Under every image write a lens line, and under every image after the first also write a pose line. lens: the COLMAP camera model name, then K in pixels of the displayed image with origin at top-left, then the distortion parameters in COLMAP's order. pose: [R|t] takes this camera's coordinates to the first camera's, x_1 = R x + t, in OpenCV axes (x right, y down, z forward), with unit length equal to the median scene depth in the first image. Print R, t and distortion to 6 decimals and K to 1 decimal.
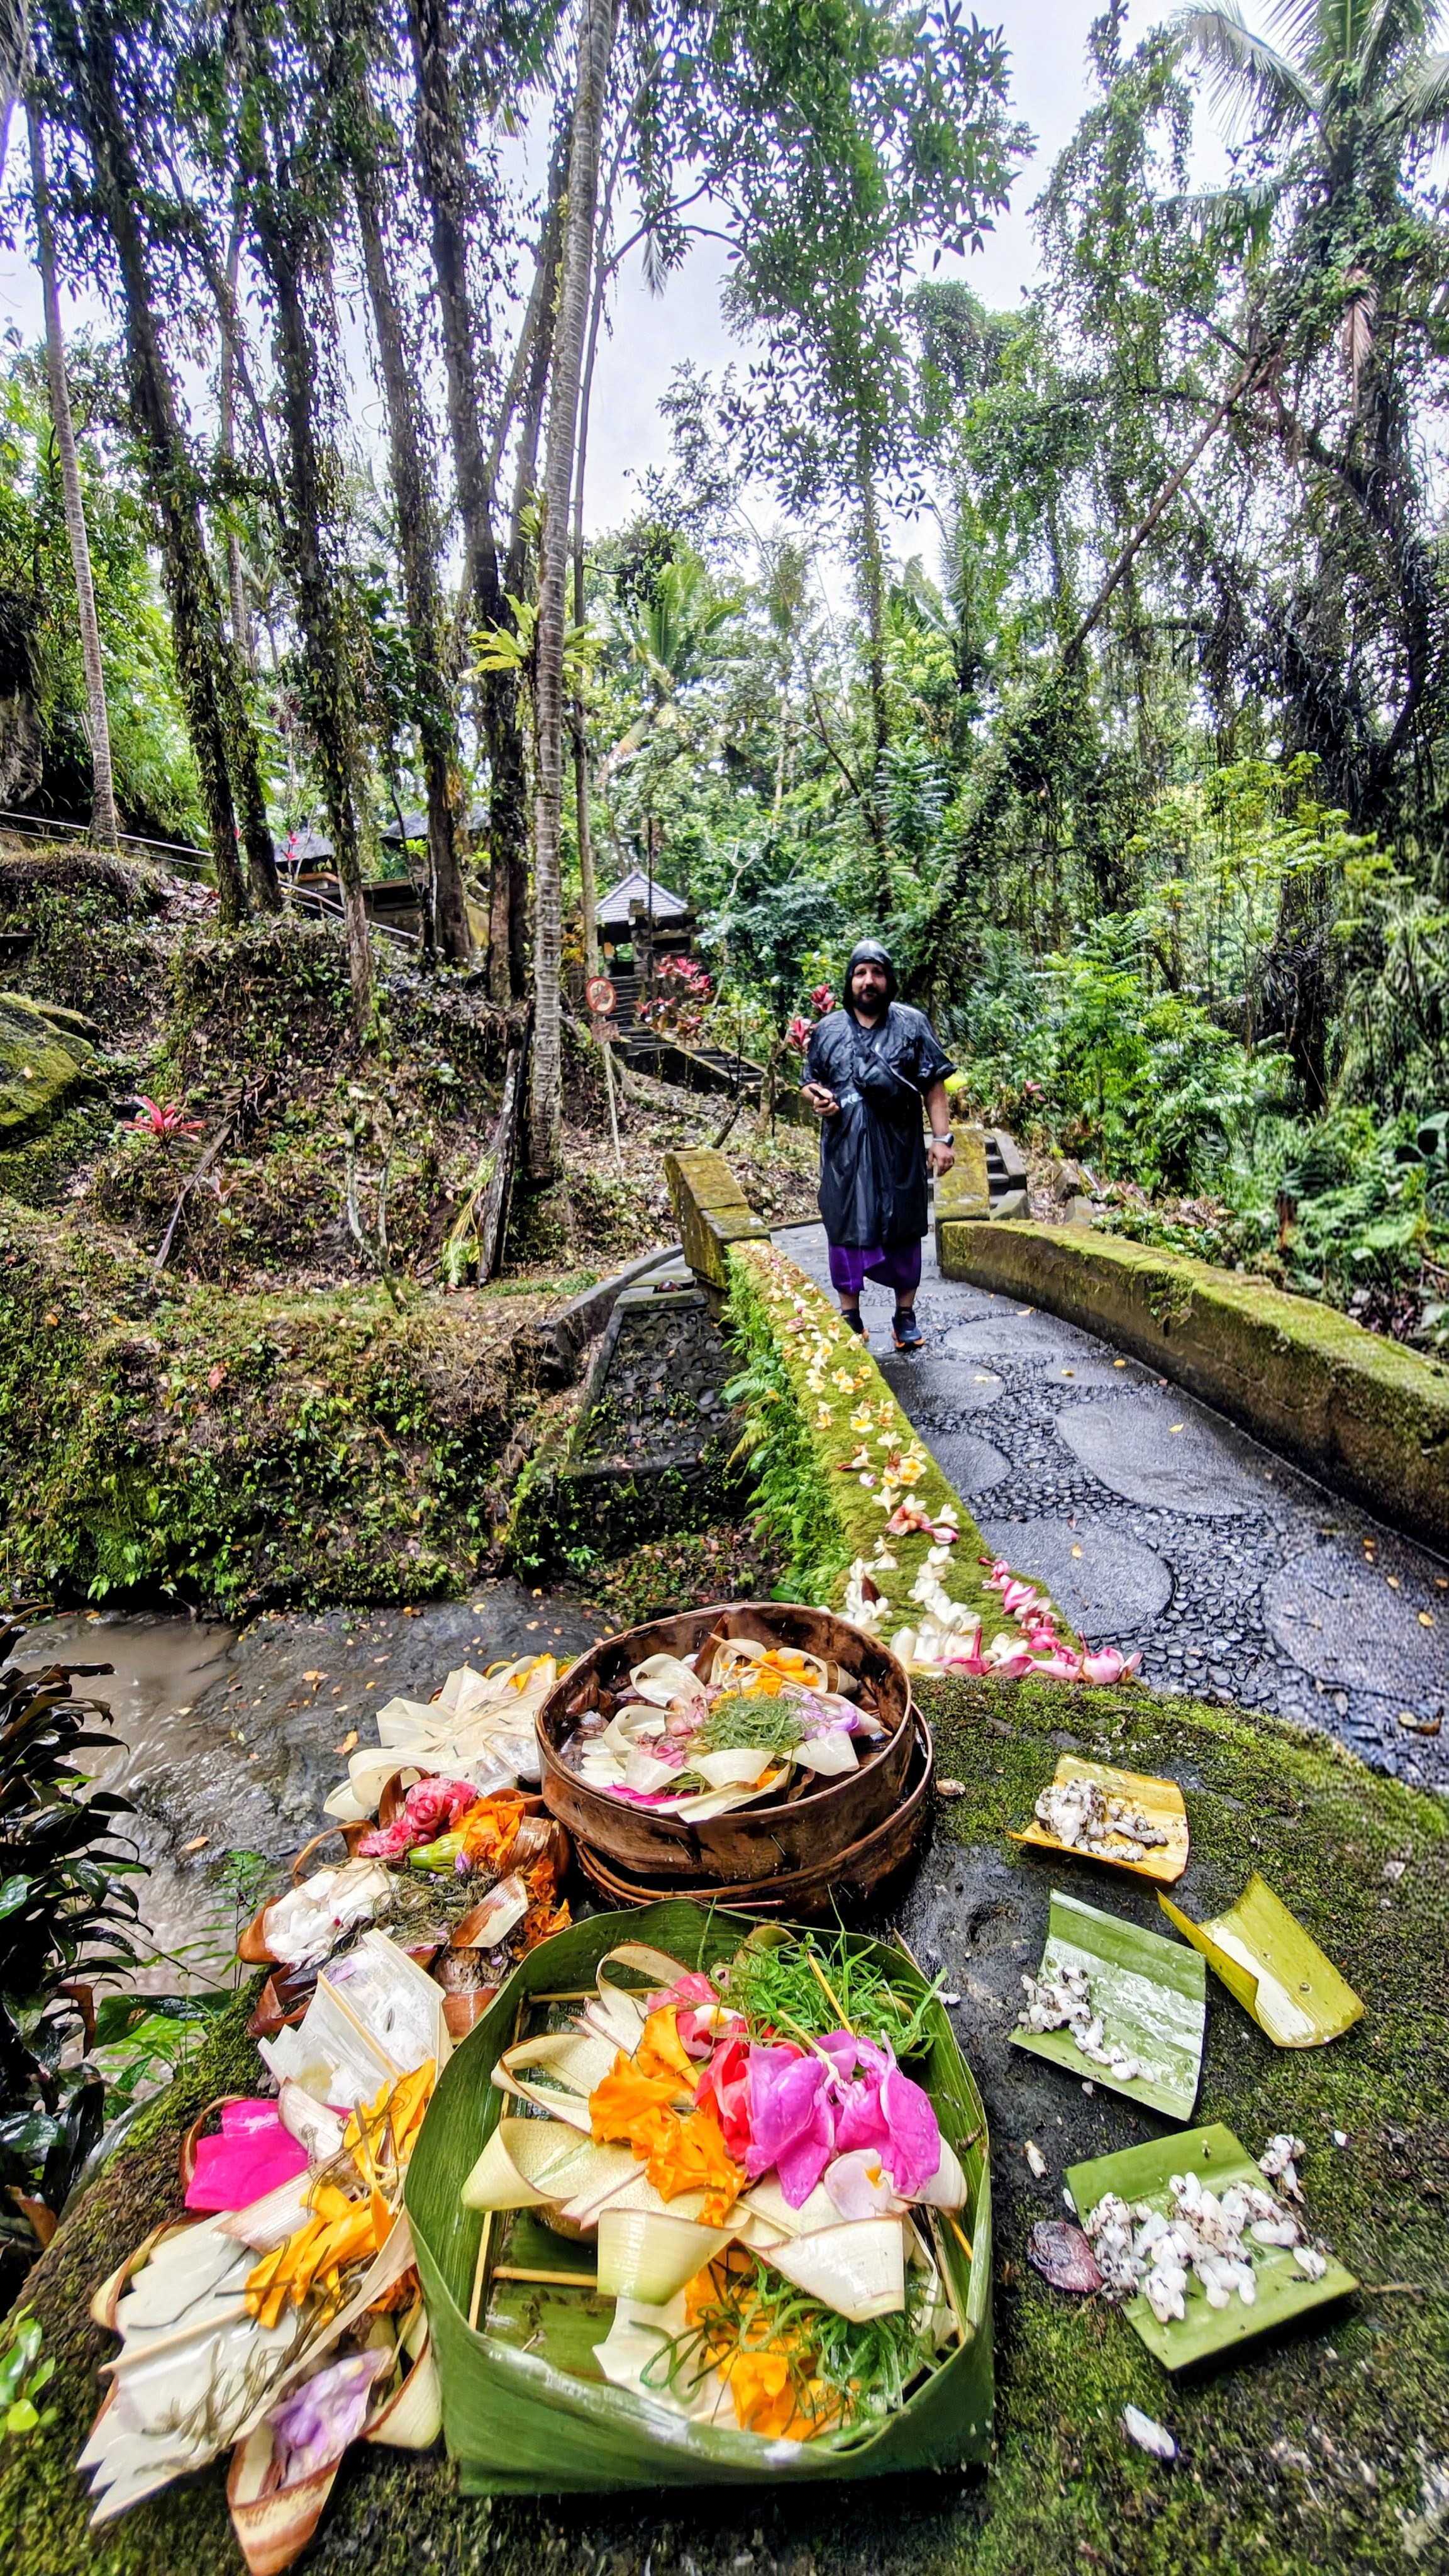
lens RADIAL K [[959.0, 0, 735.5], [0, 959.0, 1288.7], [0, 0, 1]] dist [-0.000443, 0.000027]
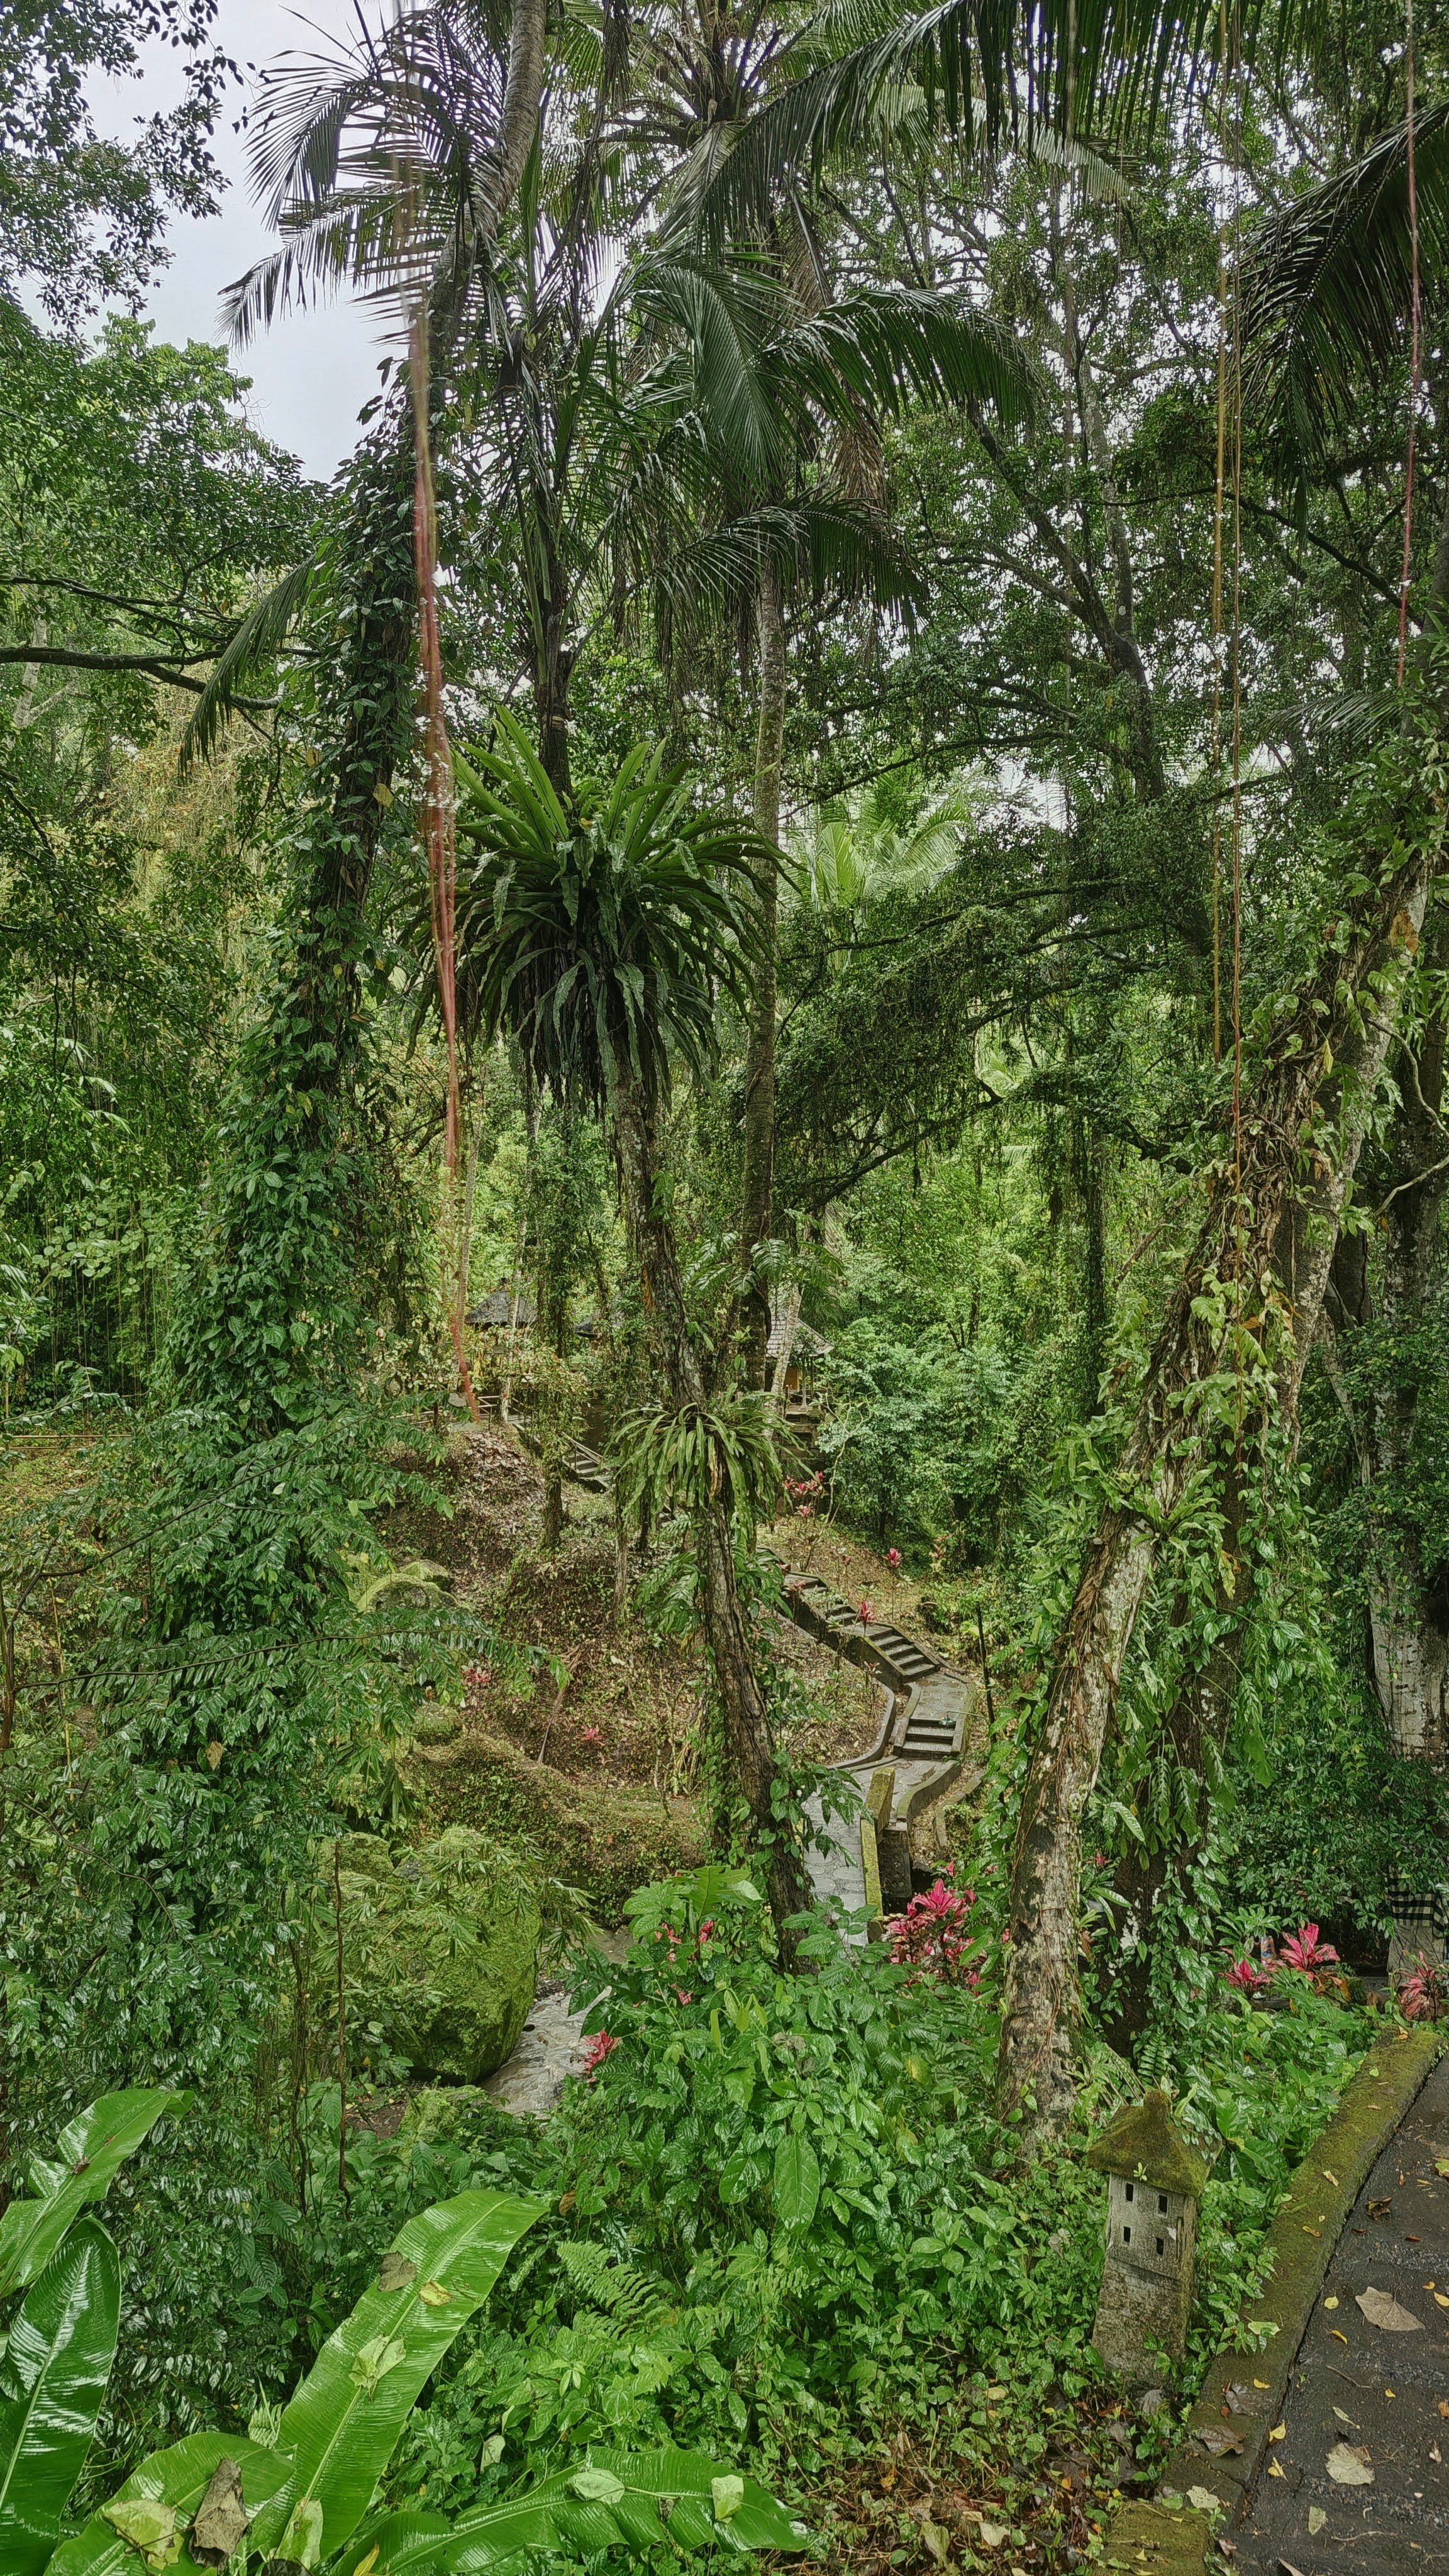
lens RADIAL K [[1732.9, 0, 724.2], [0, 1732.9, 1285.0], [0, 0, 1]] dist [0.022624, 0.001185]
pose [[0.990542, 0.088939, -0.104485, 0.131966], [-0.101923, 0.986738, -0.126334, -0.629000], [0.091864, 0.135789, 0.986470, -2.946572]]
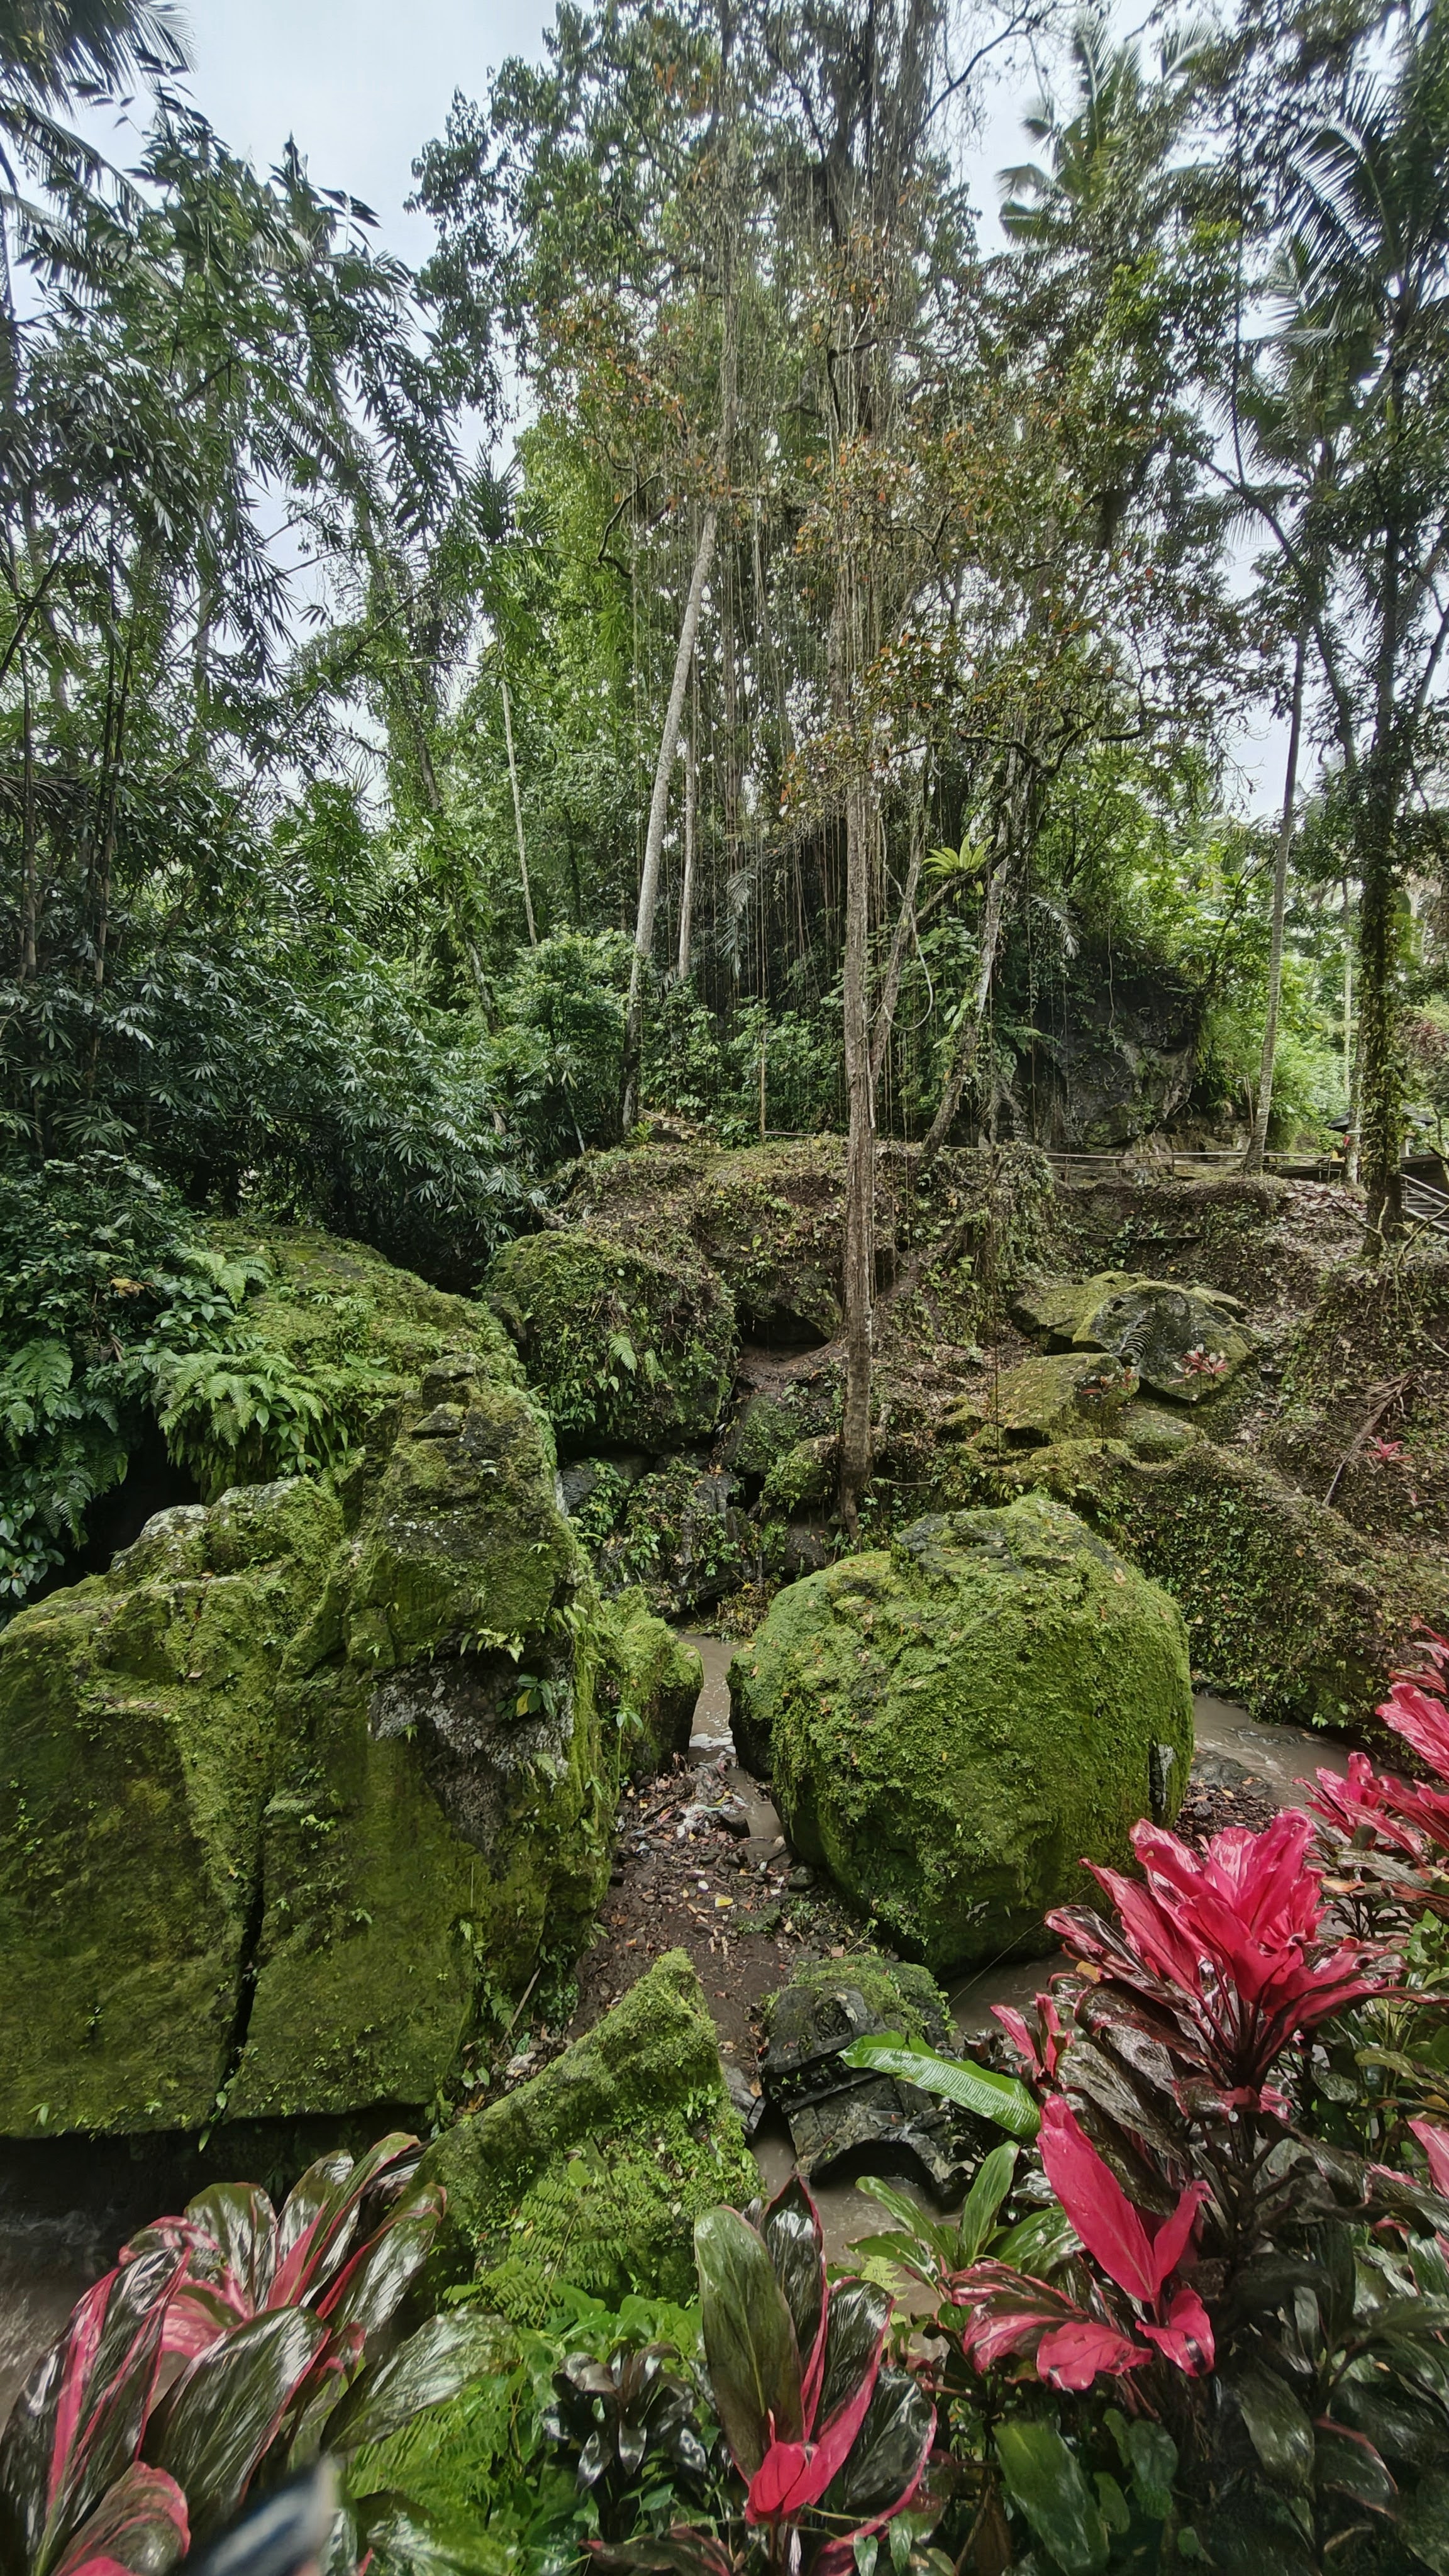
lens RADIAL K [[959.0, 0, 728.4], [0, 959.0, 1297.1], [0, 0, 1]] dist [-0.000443, 0.000027]
pose [[0.611260, 0.075668, -0.787804, -0.003506], [-0.179778, 0.982673, -0.045106, -0.118159], [0.770740, 0.169201, 0.614272, -0.700589]]
